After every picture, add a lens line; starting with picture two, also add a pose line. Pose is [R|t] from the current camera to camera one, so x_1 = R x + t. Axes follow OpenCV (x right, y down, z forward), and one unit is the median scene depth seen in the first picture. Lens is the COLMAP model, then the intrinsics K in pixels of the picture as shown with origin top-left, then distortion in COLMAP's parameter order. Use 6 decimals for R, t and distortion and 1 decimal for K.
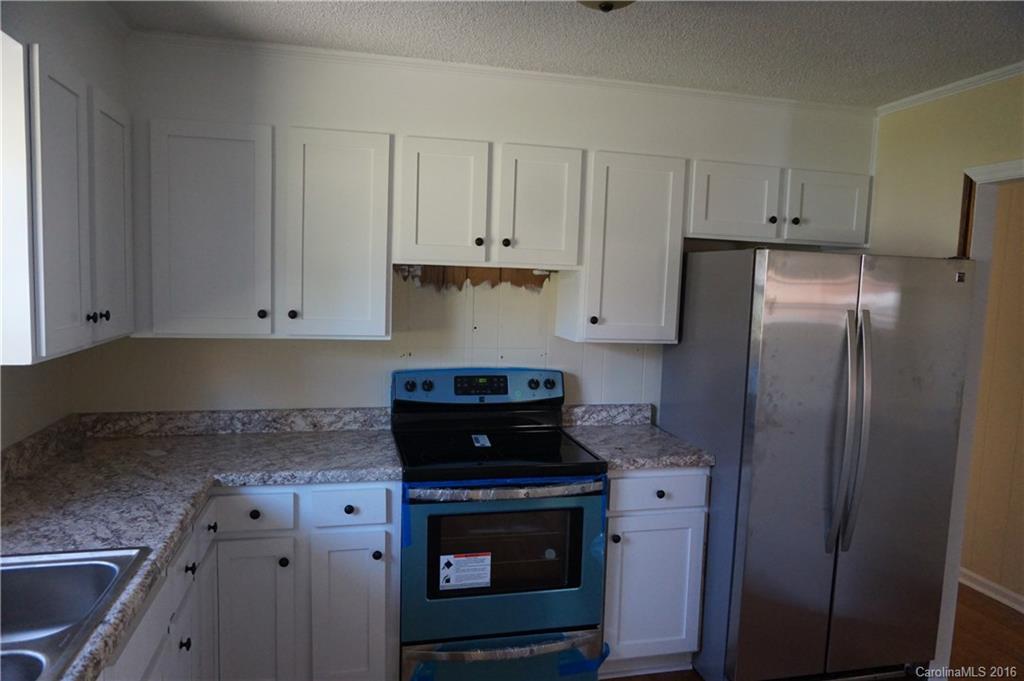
lens RADIAL K [[686.8, 0, 512.0], [0, 686.8, 340.5], [0, 0, 1]] dist [-0.027659, 0.001239]
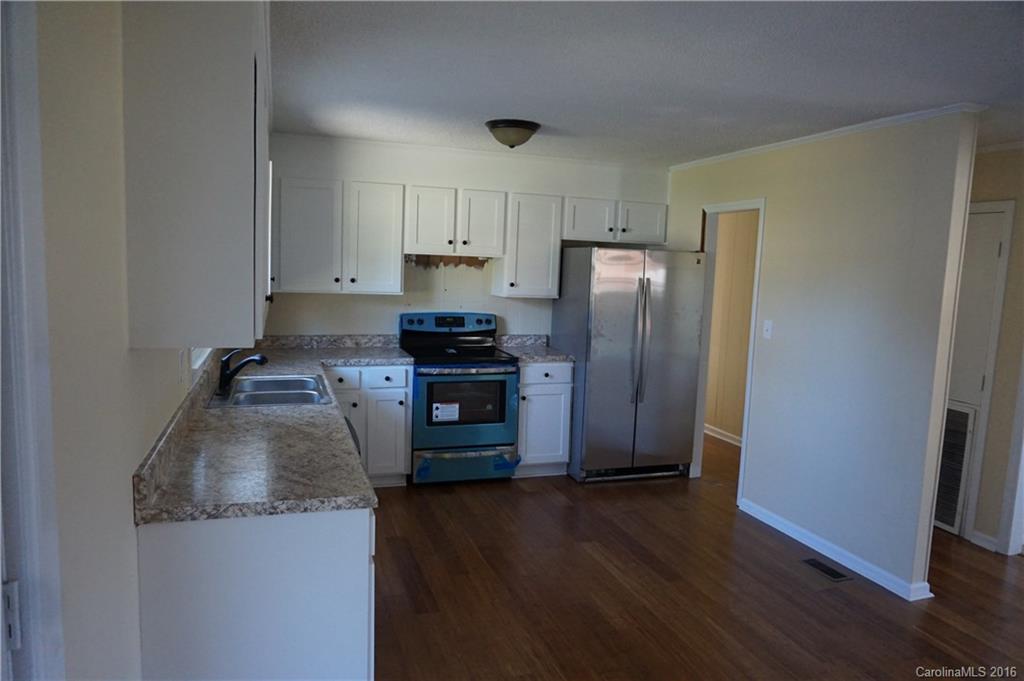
lens RADIAL K [[686.8, 0, 512.0], [0, 686.8, 340.5], [0, 0, 1]] dist [-0.027659, 0.001239]
pose [[0.995752, -0.007724, 0.091751, -0.053514], [0.005770, 0.999751, 0.021537, 0.084597], [-0.091894, -0.020916, 0.995549, -0.880760]]
